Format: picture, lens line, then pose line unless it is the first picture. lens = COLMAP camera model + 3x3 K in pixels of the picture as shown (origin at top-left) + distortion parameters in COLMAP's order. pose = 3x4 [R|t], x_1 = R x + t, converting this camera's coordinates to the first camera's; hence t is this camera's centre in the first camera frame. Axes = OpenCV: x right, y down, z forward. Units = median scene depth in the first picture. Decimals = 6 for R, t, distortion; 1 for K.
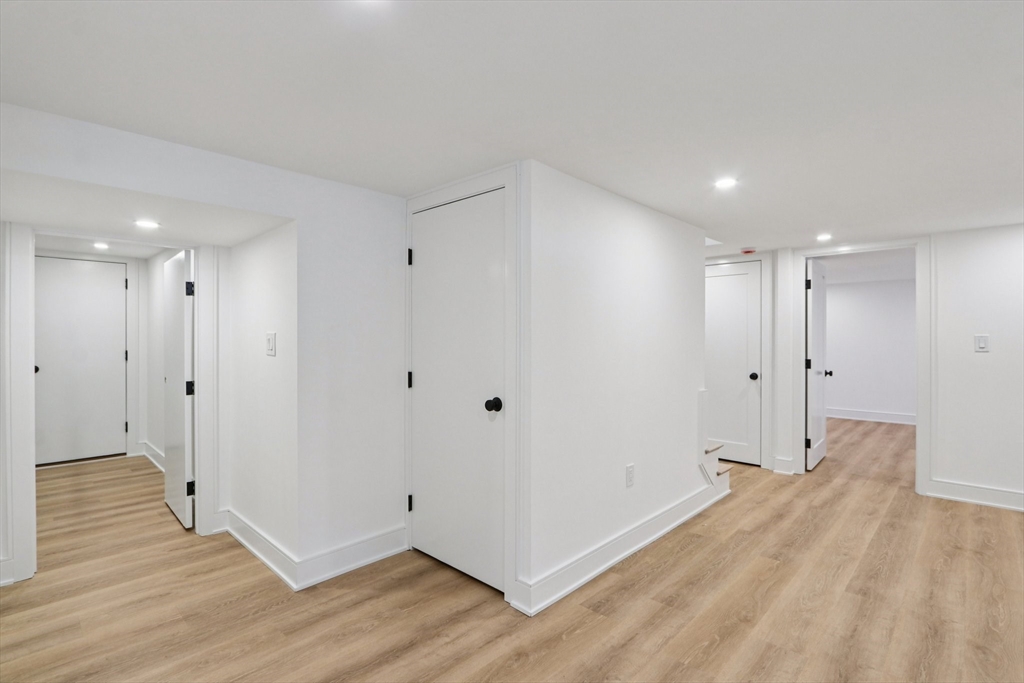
lens RADIAL K [[482.0, 0, 507.4], [0, 482.0, 340.8], [0, 0, 1]] dist [-0.004691, -0.000233]
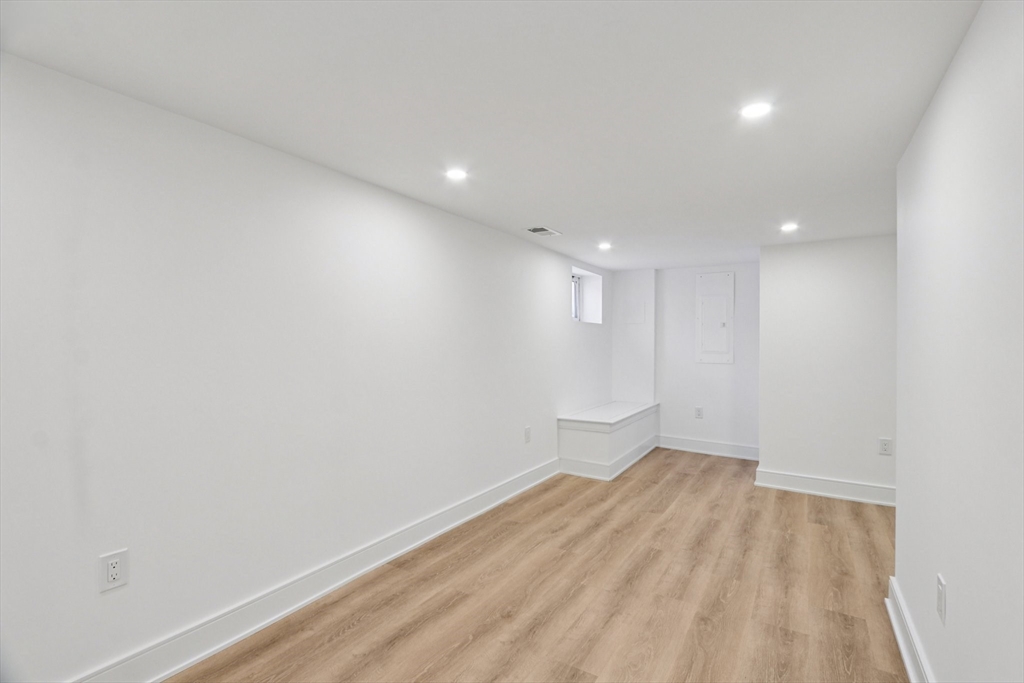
lens RADIAL K [[482.0, 0, 507.4], [0, 482.0, 340.8], [0, 0, 1]] dist [-0.004691, -0.000233]
pose [[-0.977164, -0.009309, -0.212285, 1.104835], [-0.010090, 0.999946, 0.002597, 0.001127], [0.212249, 0.004680, -0.977204, 1.870391]]
